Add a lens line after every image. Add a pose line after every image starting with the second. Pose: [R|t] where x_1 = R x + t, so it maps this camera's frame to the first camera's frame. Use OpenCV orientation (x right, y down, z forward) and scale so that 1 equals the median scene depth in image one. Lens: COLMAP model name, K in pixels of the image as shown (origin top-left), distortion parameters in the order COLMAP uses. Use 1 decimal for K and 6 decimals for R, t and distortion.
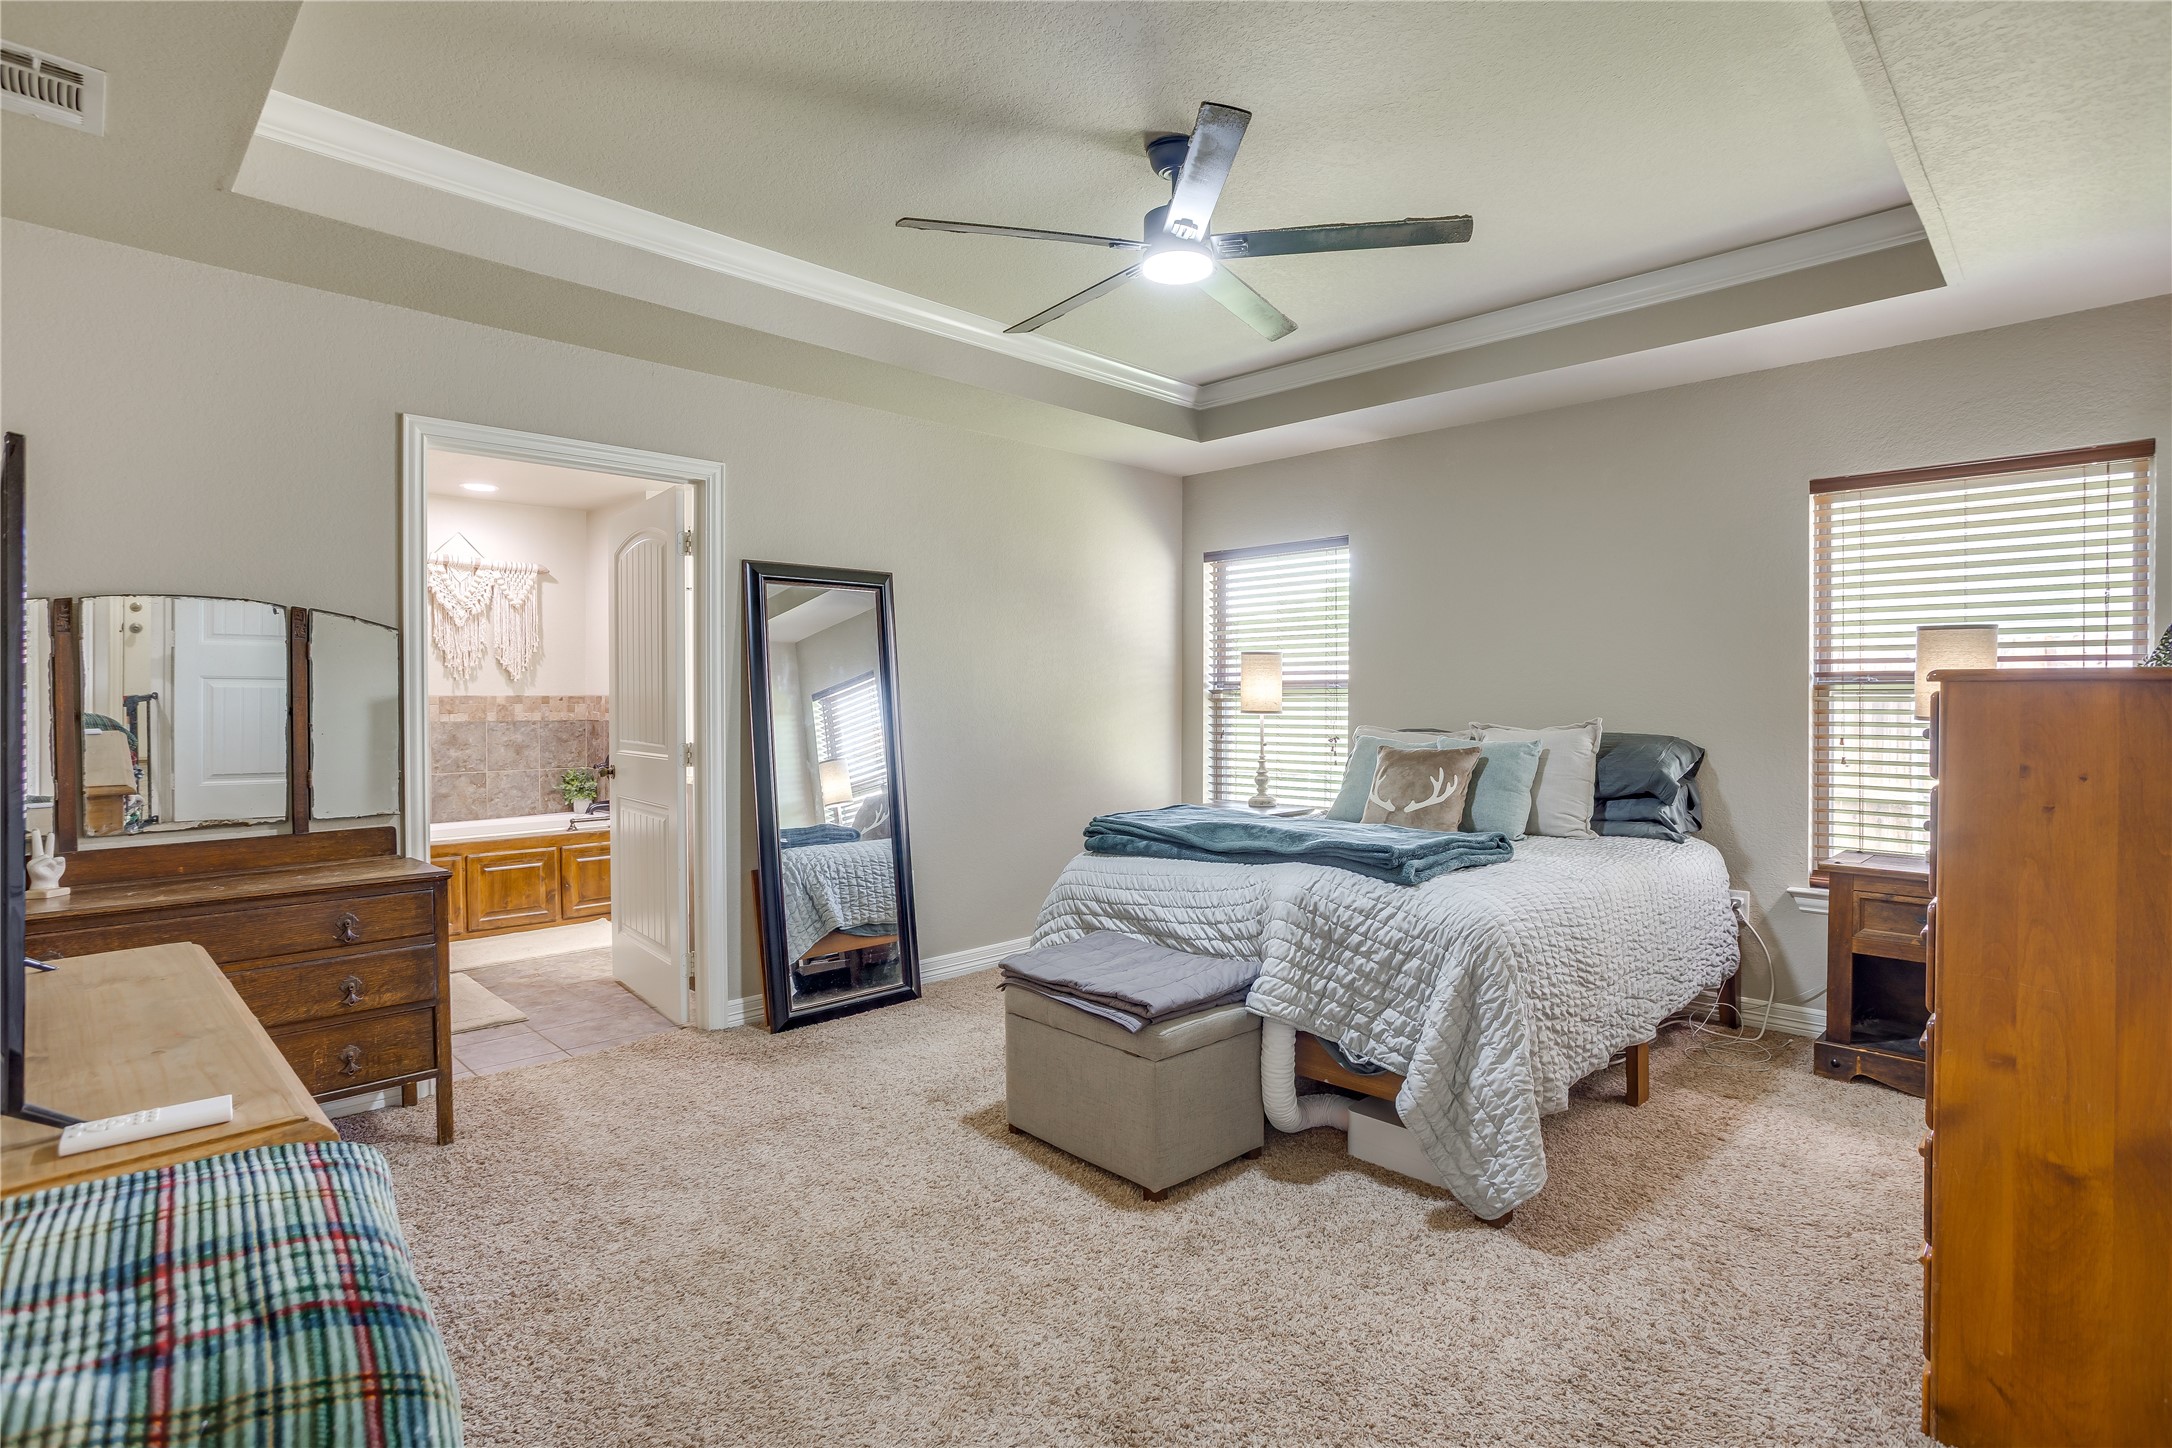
lens RADIAL K [[1088.2, 0, 1082.7], [0, 1088.2, 729.9], [0, 0, 1]] dist [-0.004535, -0.000105]
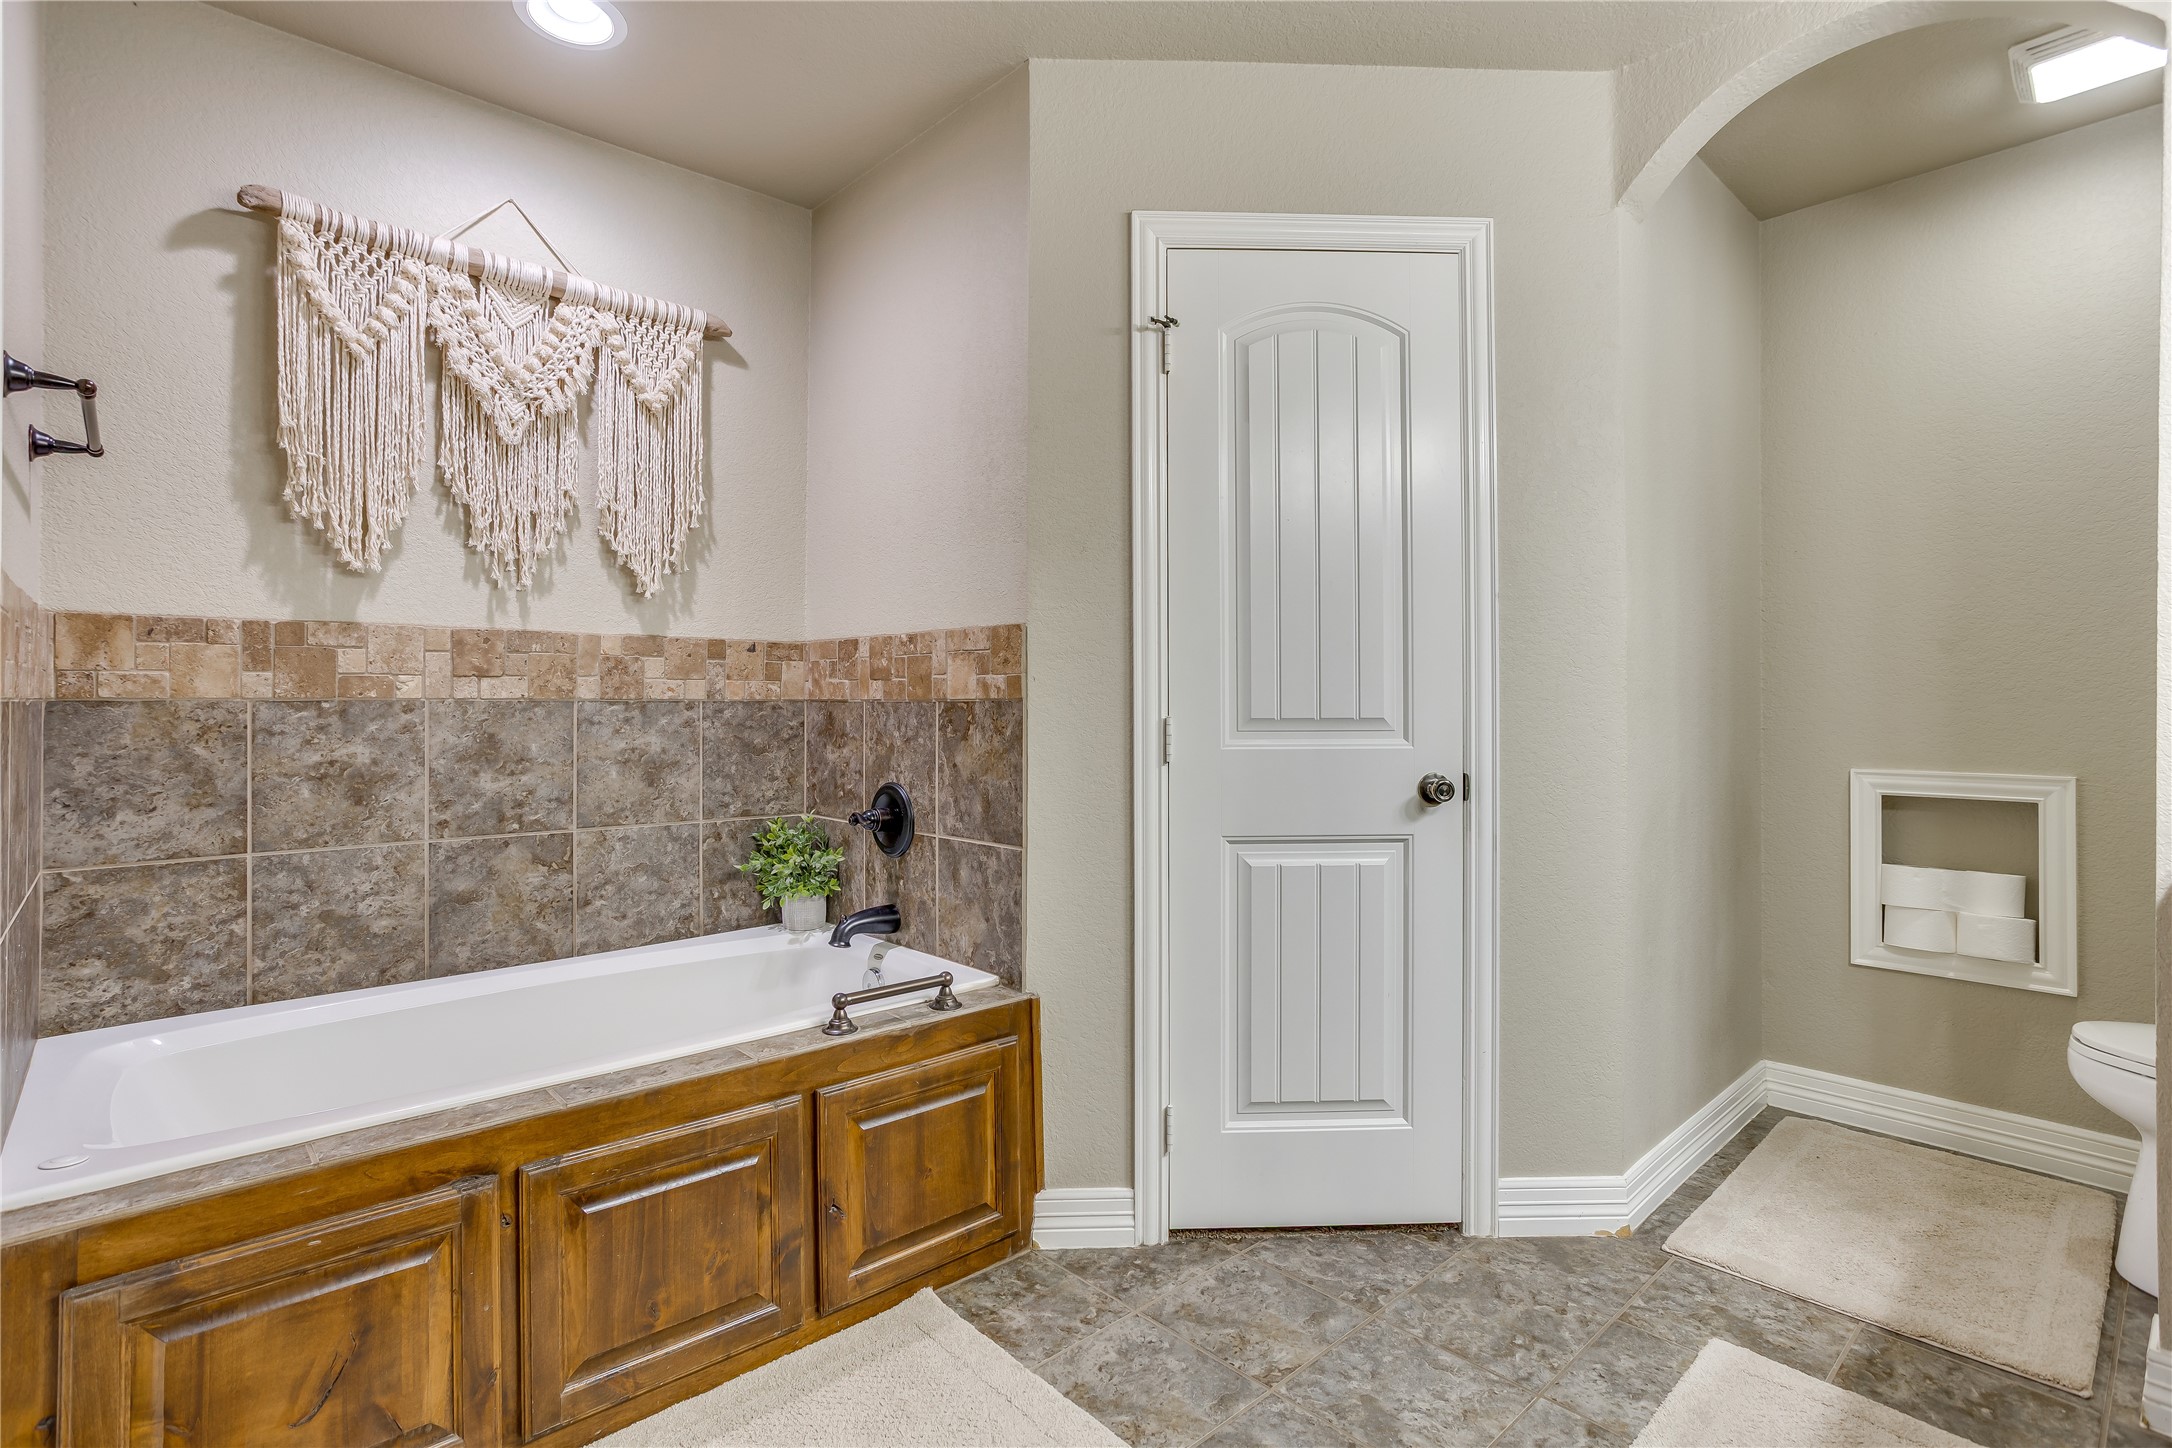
lens RADIAL K [[1052.6, 0, 1095.3], [0, 1052.6, 720.9], [0, 0, 1]] dist [-0.022080, 0.000379]
pose [[0.999790, 0.002225, -0.020354, -0.358639], [-0.002556, 0.999865, -0.016239, 0.005323], [0.020316, 0.016287, 0.999661, 0.636297]]
